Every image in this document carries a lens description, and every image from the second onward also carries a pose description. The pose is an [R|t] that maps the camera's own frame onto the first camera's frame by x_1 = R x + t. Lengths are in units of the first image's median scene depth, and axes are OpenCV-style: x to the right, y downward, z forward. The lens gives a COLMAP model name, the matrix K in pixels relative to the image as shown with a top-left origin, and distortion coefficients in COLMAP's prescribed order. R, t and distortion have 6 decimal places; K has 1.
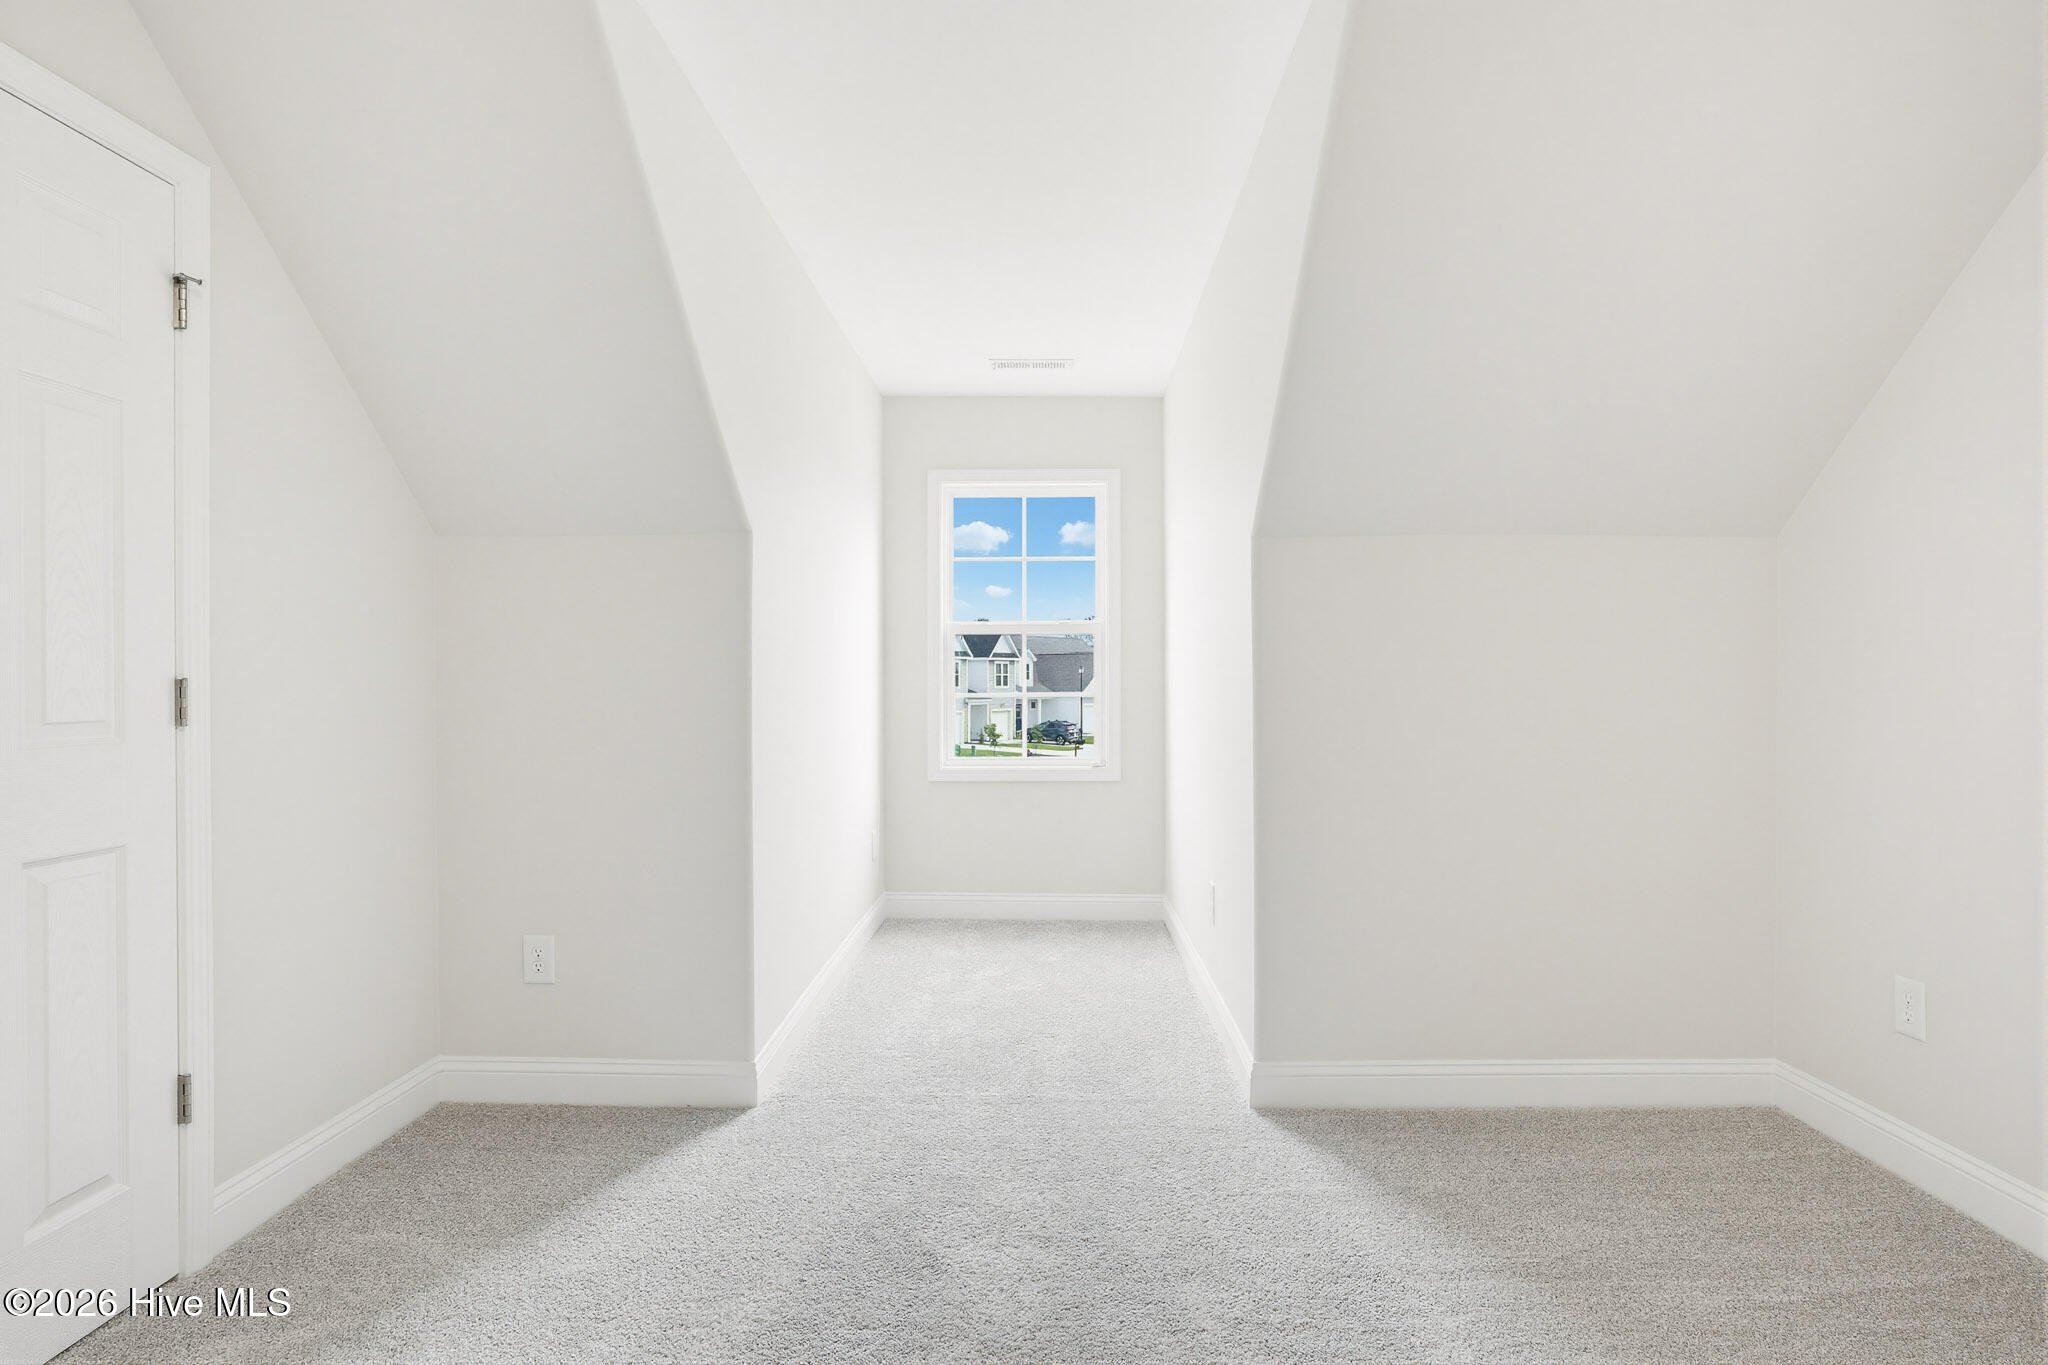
lens RADIAL K [[1142.1, 0, 1024.0], [0, 1142.1, 682.5], [0, 0, 1]] dist [-0.003662, -0.000484]
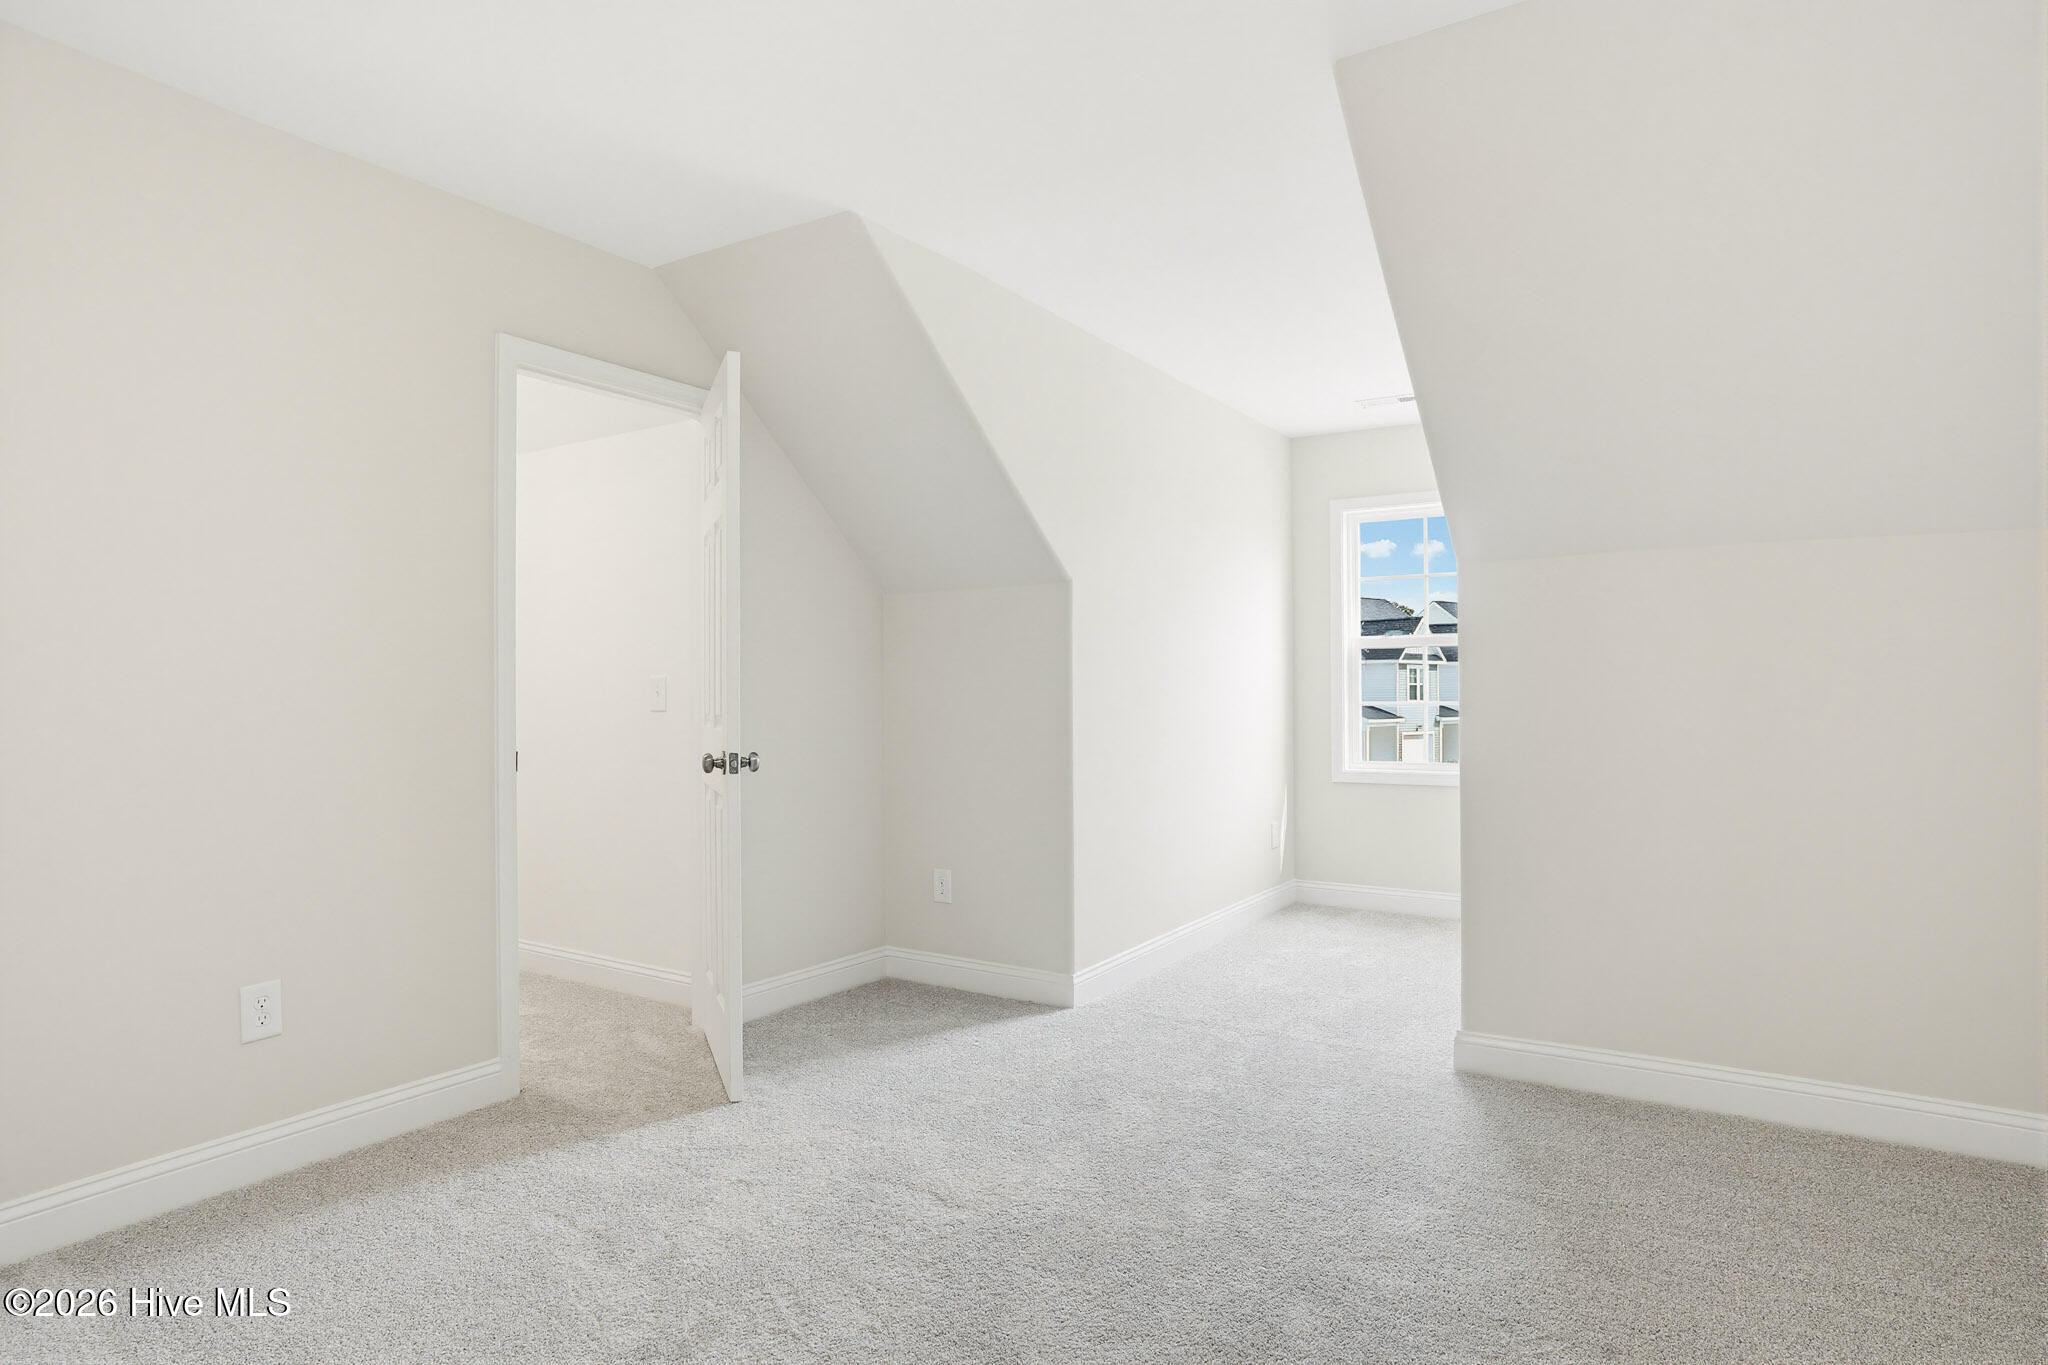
lens RADIAL K [[1154.9, 0, 1034.8], [0, 1154.9, 692.7], [0, 0, 1]] dist [0.003662, 0.000902]
pose [[0.868153, 0.002877, -0.496289, 0.389458], [-0.001897, 0.999995, 0.002478, -0.003584], [0.496293, -0.001210, 0.868154, -0.196950]]
